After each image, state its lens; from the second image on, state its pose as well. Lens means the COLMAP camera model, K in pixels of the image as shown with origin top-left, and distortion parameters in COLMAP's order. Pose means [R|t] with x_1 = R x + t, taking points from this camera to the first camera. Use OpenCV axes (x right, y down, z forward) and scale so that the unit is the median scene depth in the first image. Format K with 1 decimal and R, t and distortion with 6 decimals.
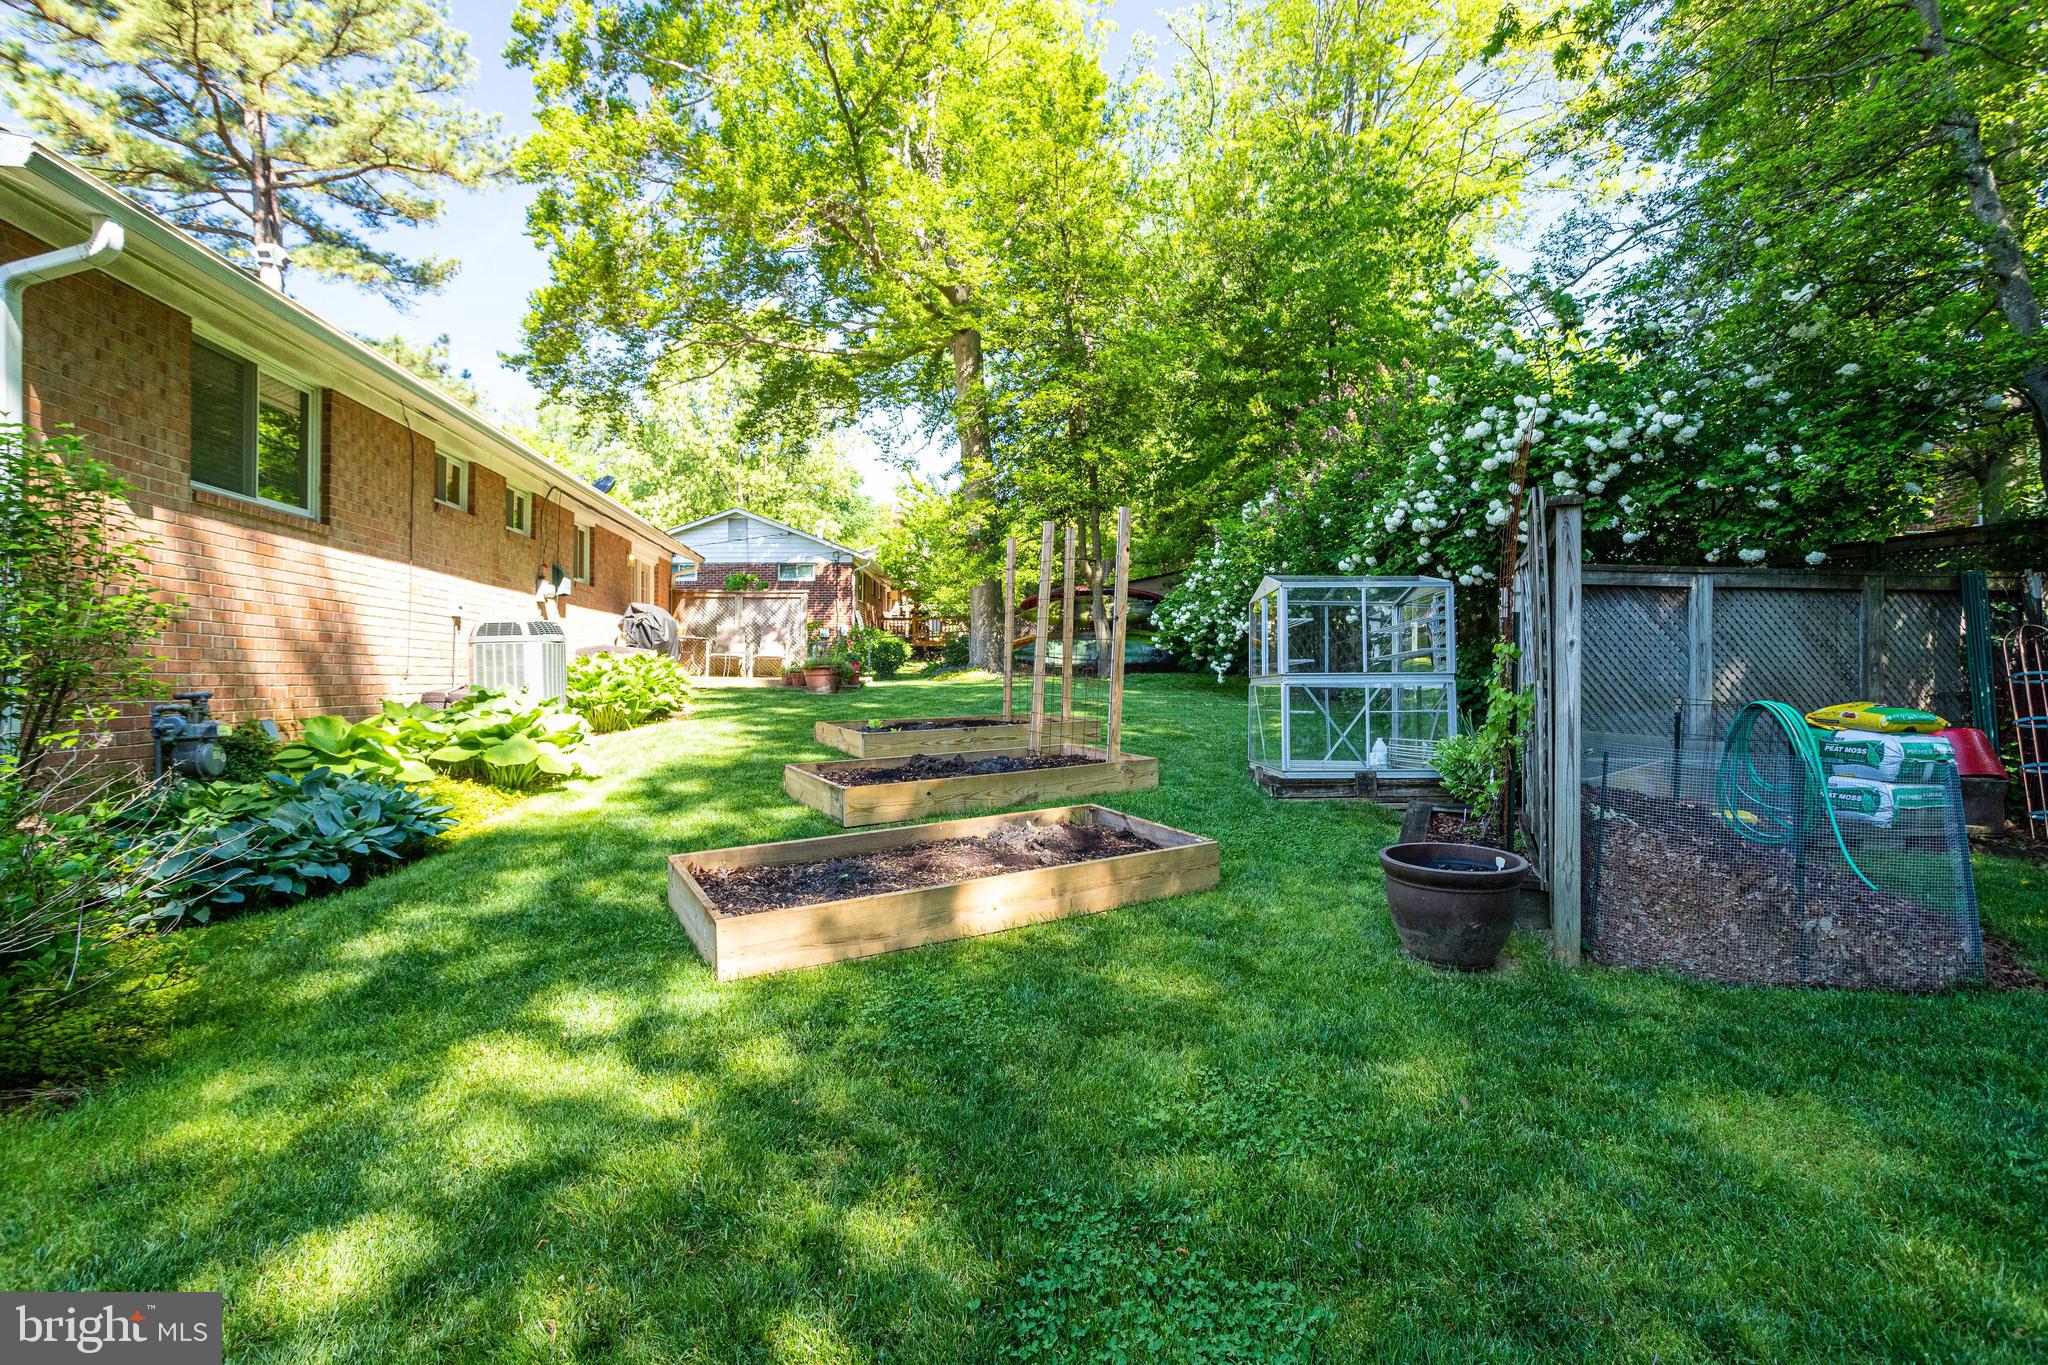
lens RADIAL K [[1001.6, 0, 994.4], [0, 1001.6, 663.4], [0, 0, 1]] dist [-0.045882, 0.029439]
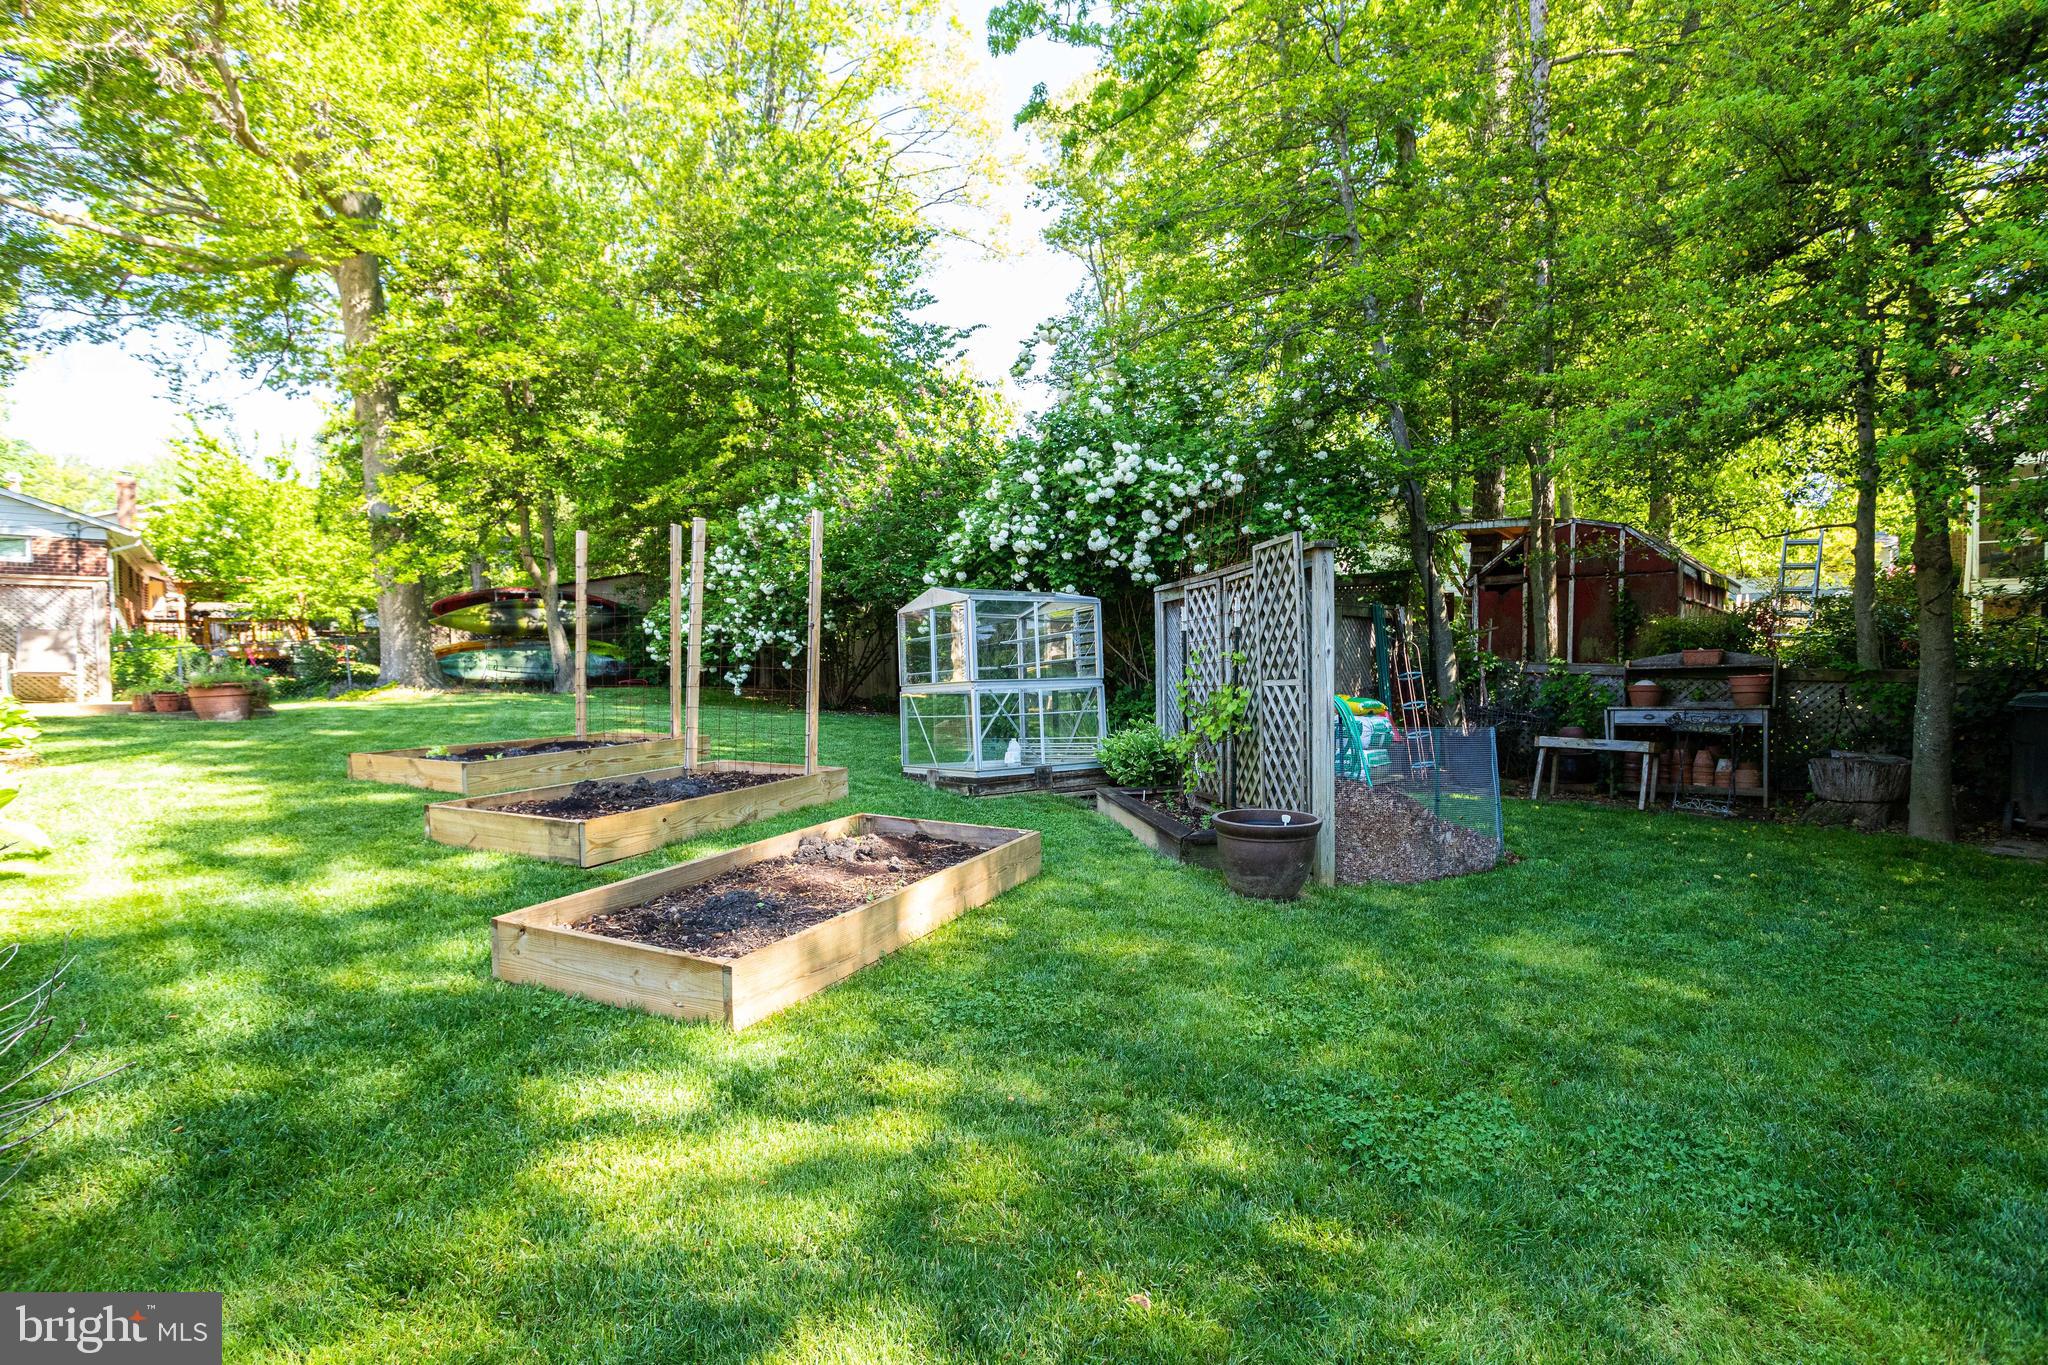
lens RADIAL K [[1068.4, 0, 1024.8], [0, 1068.4, 720.6], [0, 0, 1]] dist [-0.053233, 0.040476]
pose [[0.787644, -0.036655, 0.615039, -0.372796], [0.011647, 0.998936, 0.044618, 0.003134], [-0.616020, -0.027980, 0.787233, 0.065500]]
